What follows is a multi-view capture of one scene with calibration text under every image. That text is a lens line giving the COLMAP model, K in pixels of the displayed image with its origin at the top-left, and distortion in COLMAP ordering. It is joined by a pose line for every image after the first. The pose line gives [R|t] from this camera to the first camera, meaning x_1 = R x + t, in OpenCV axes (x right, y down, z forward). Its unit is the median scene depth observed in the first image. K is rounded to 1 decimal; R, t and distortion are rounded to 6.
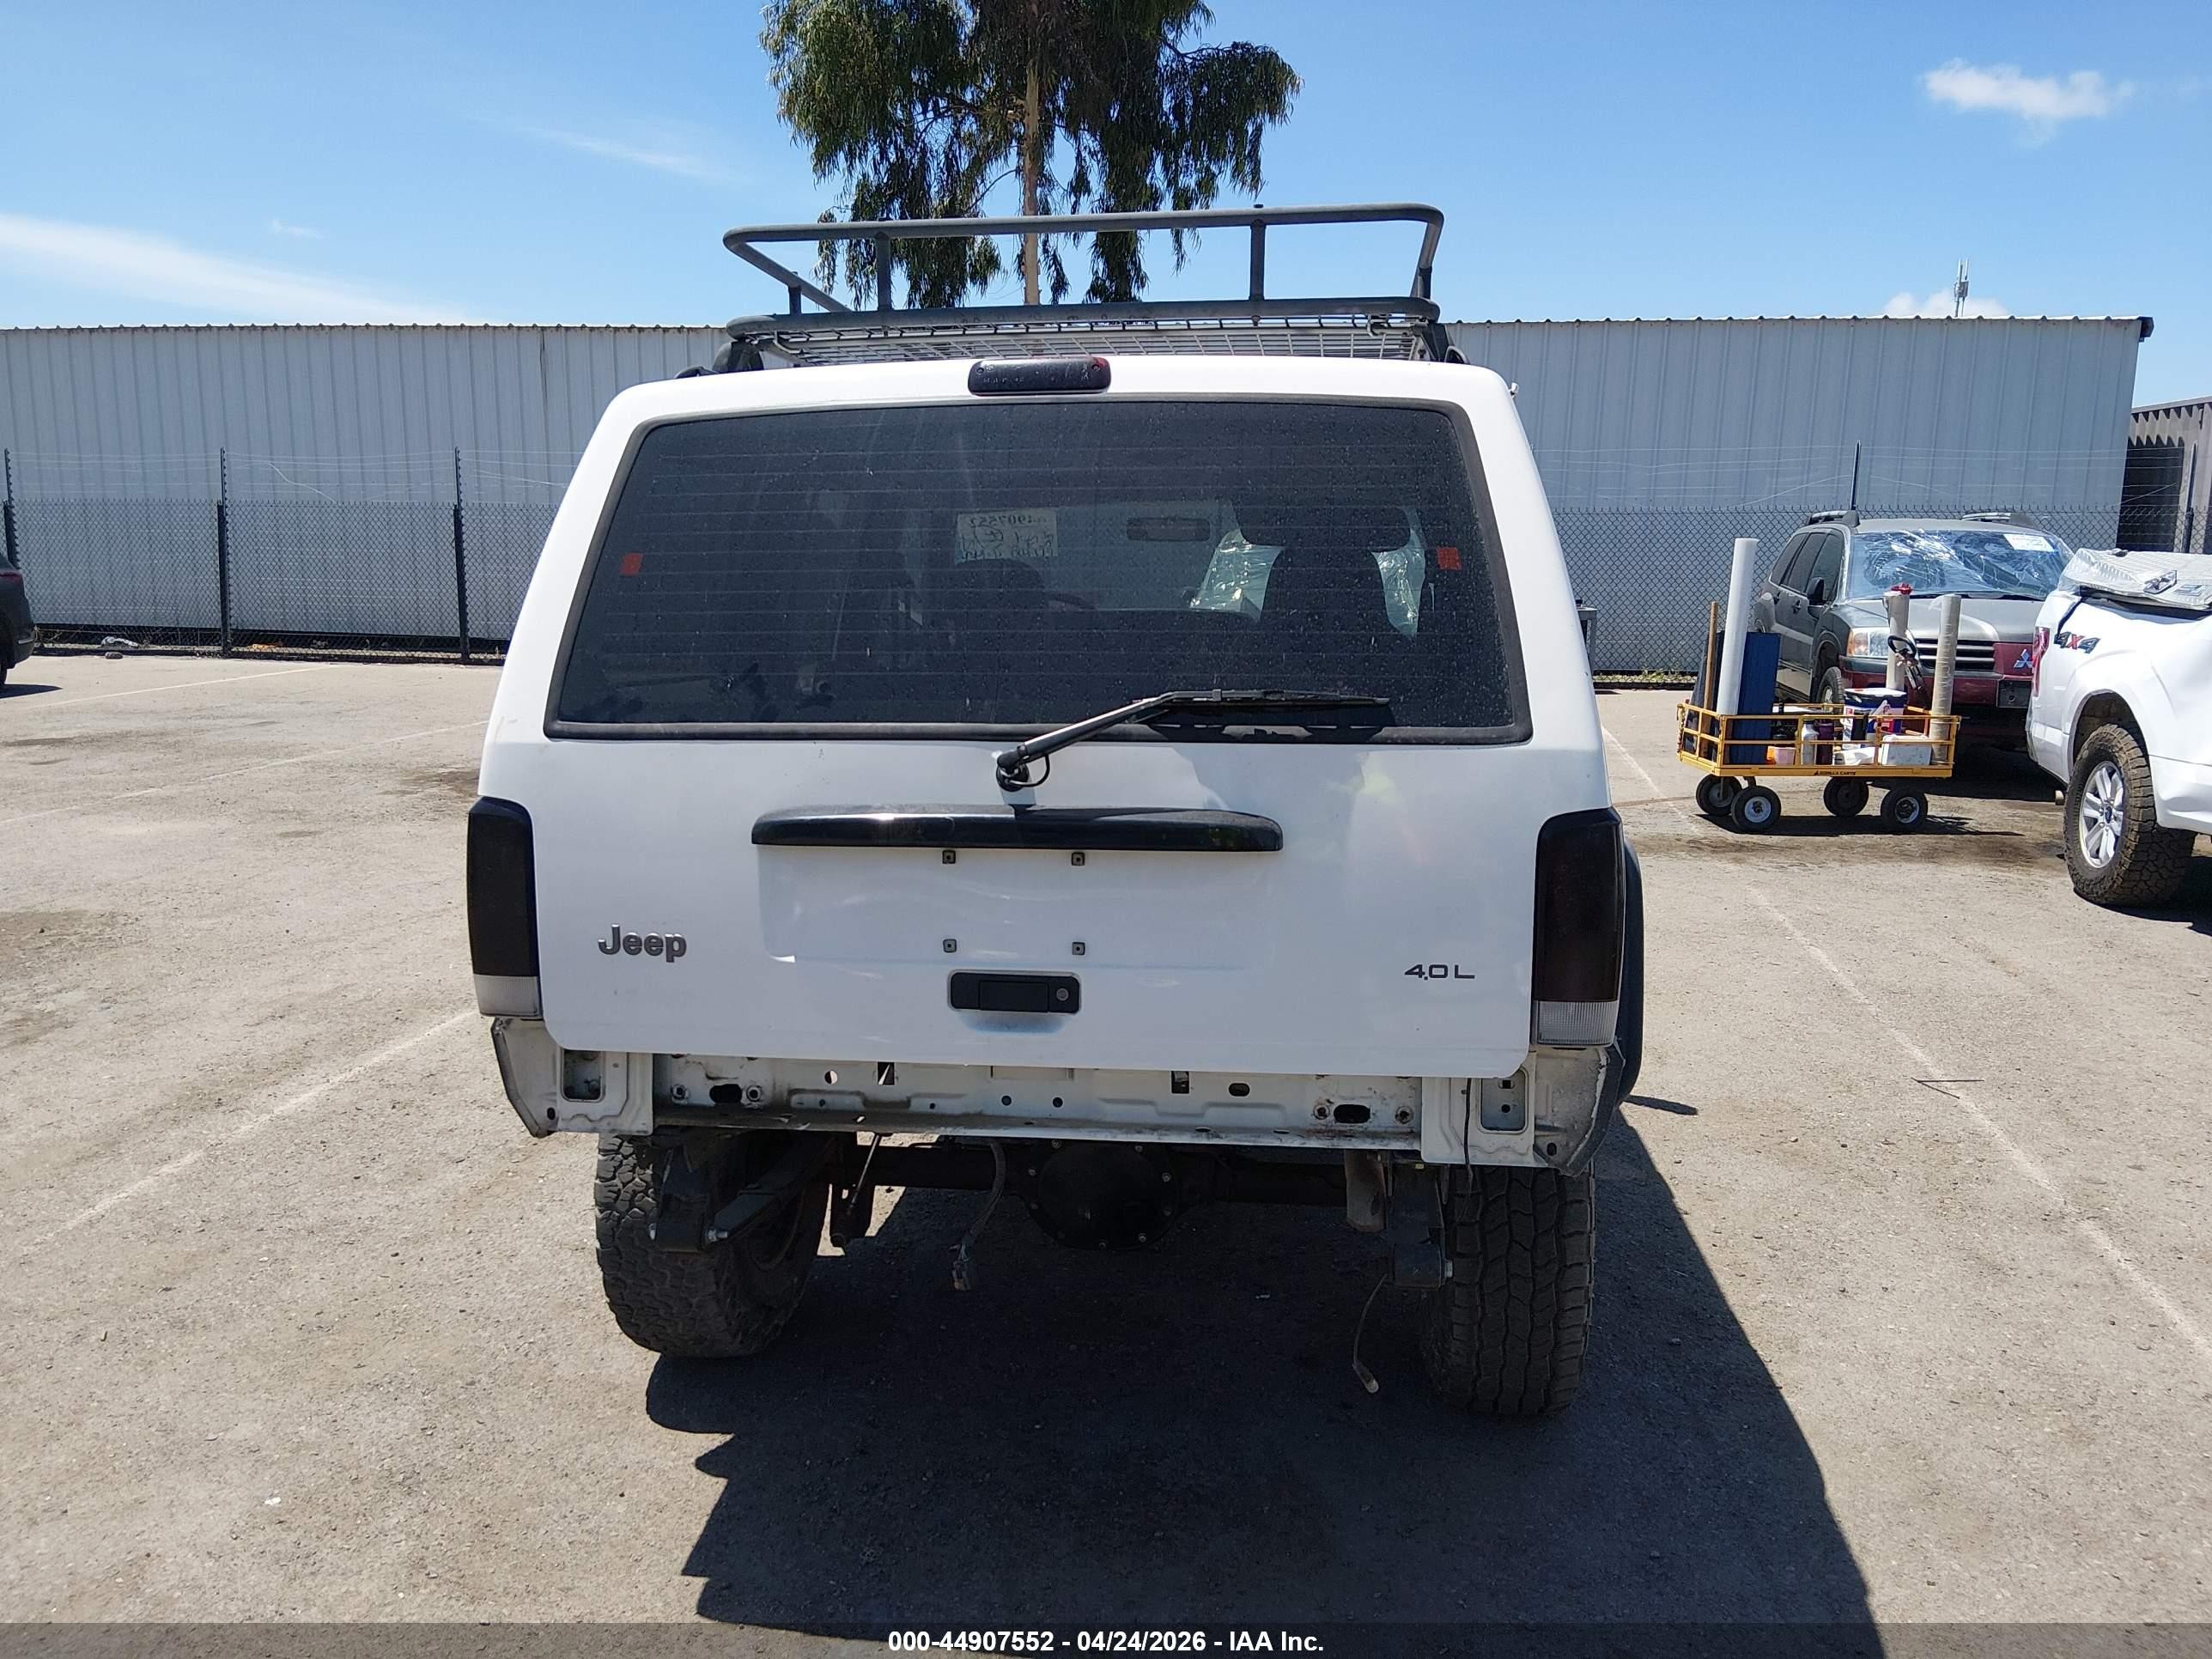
lens RADIAL K [[1675.0, 0, 1115.5], [0, 1675.0, 839.7], [0, 0, 1]] dist [0.127457, -0.215410]
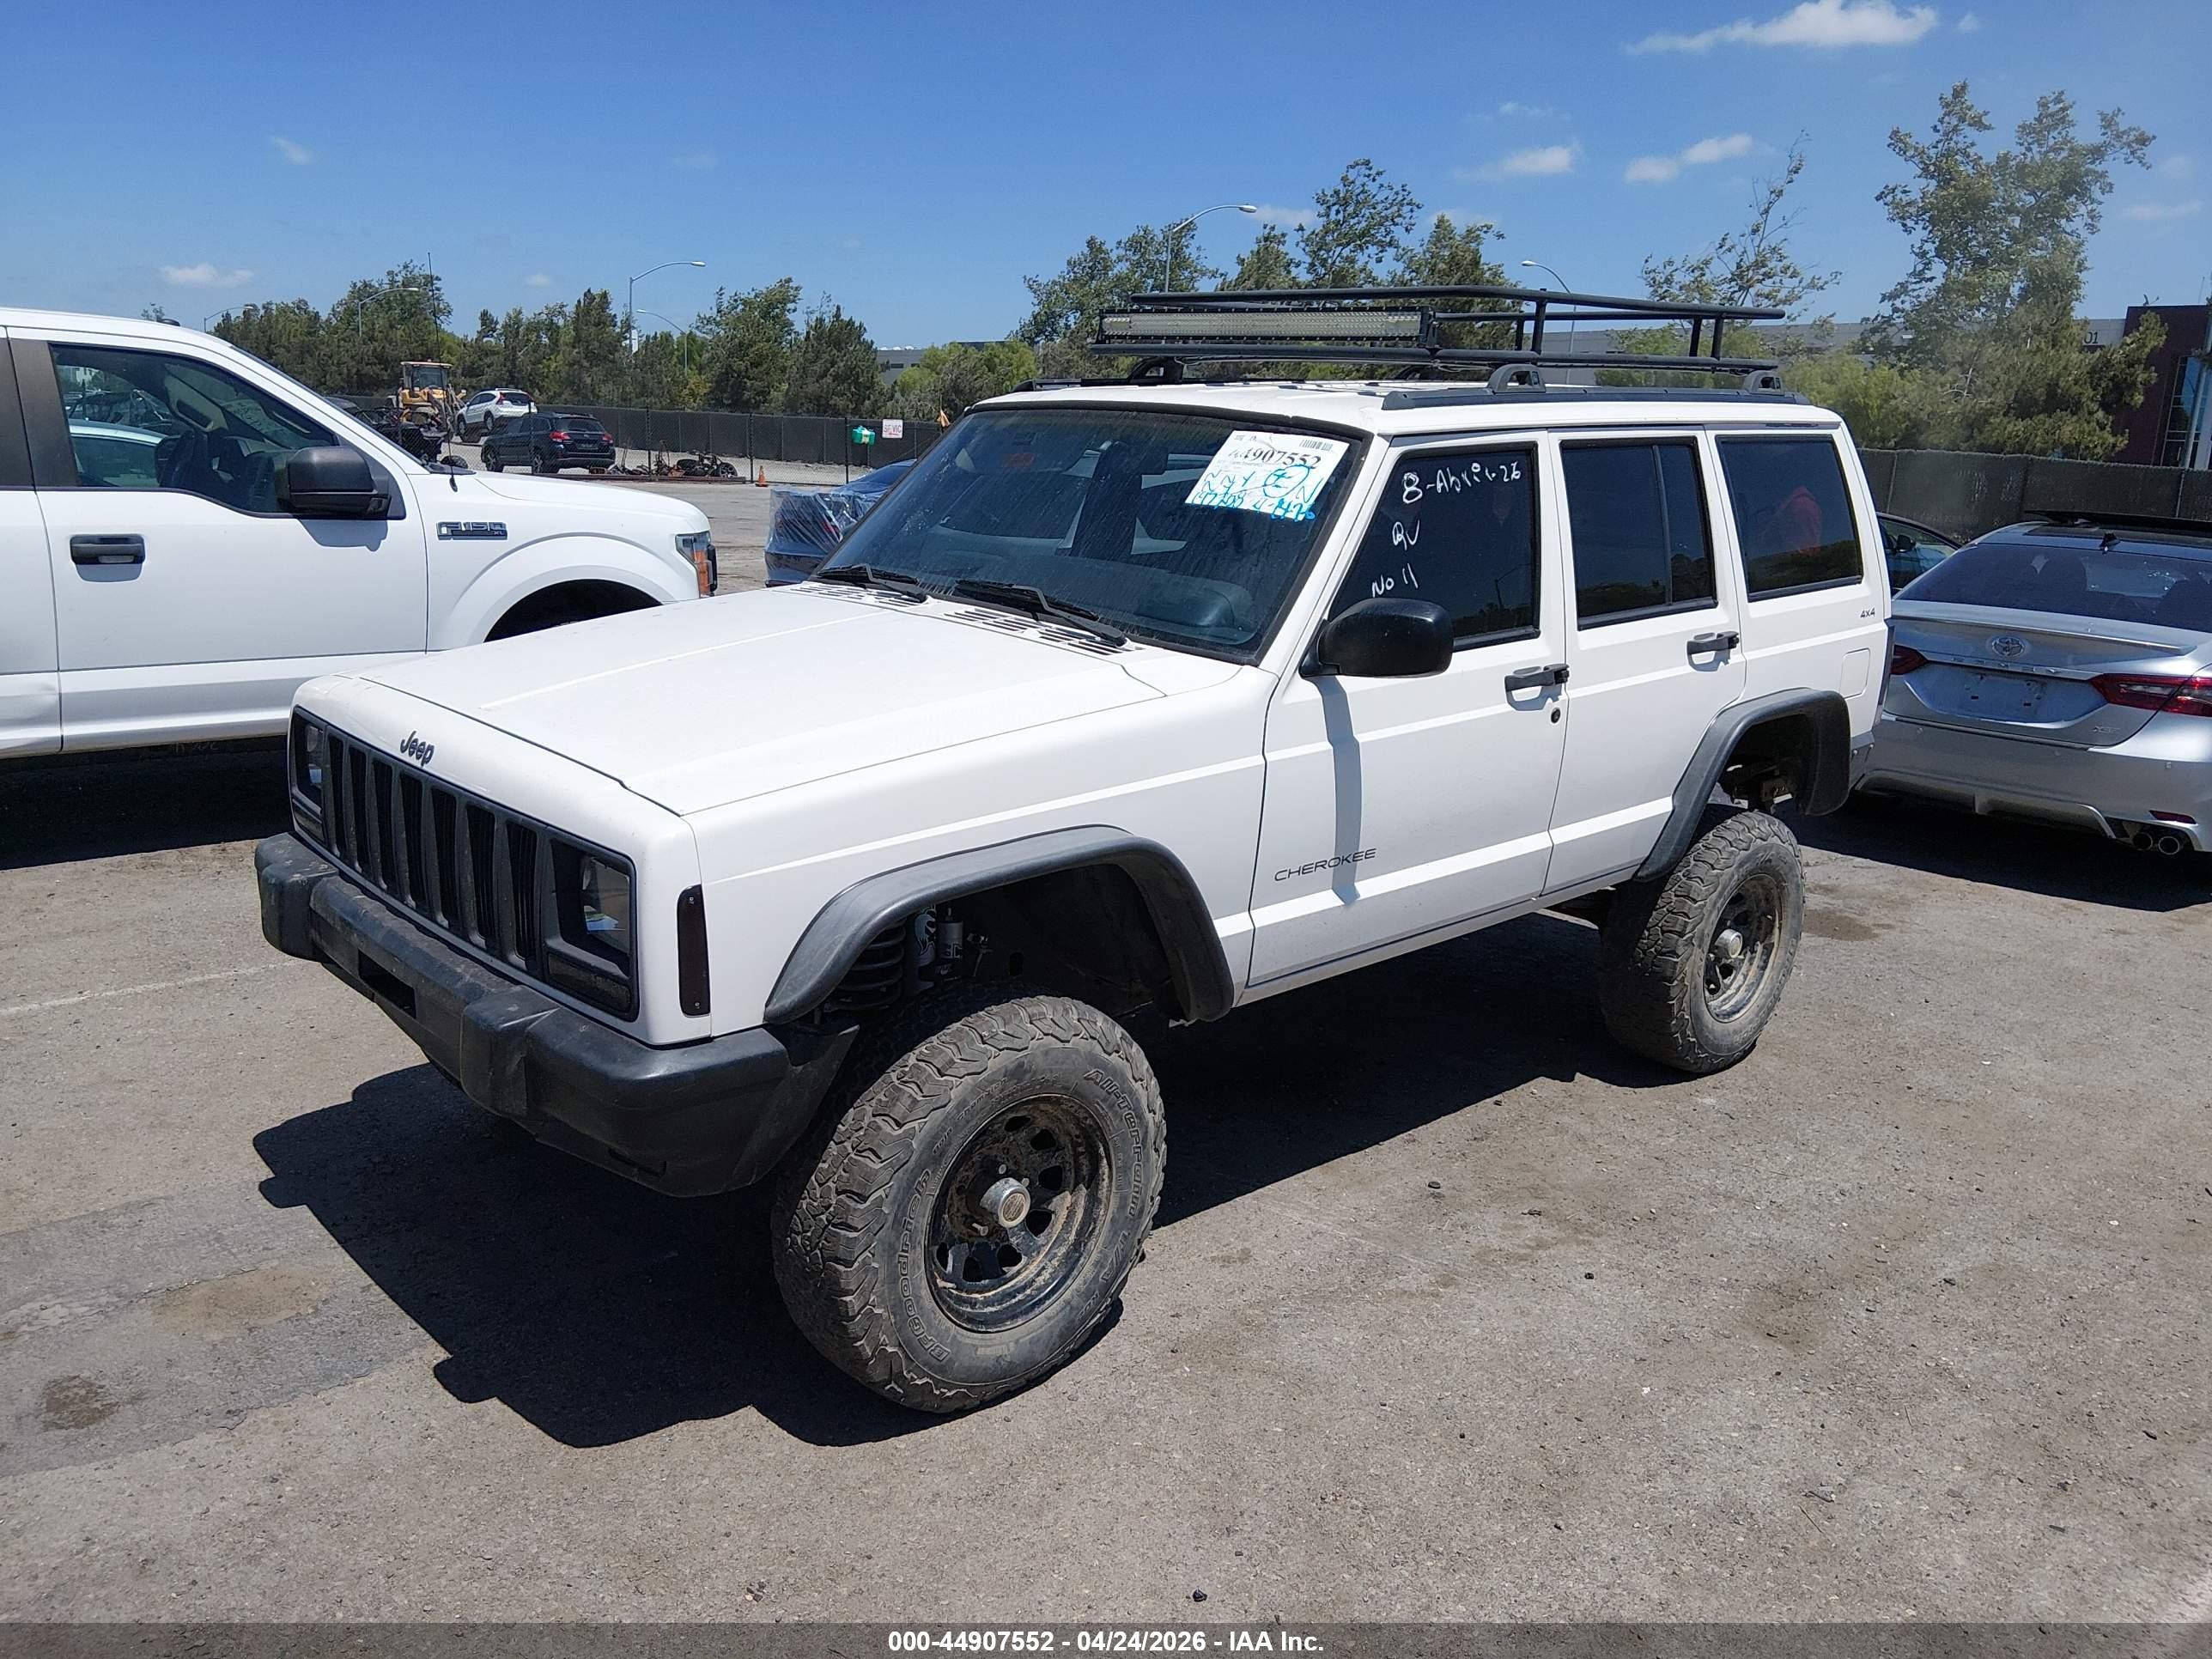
lens RADIAL K [[1663.4, 0, 1120.5], [0, 1663.4, 824.4], [0, 0, 1]] dist [0.117590, -0.185822]
pose [[-0.771961, -0.180590, 0.609479, -0.934661], [0.068541, 0.929560, 0.362244, -0.592261], [-0.631964, 0.321413, -0.705206, 3.076855]]
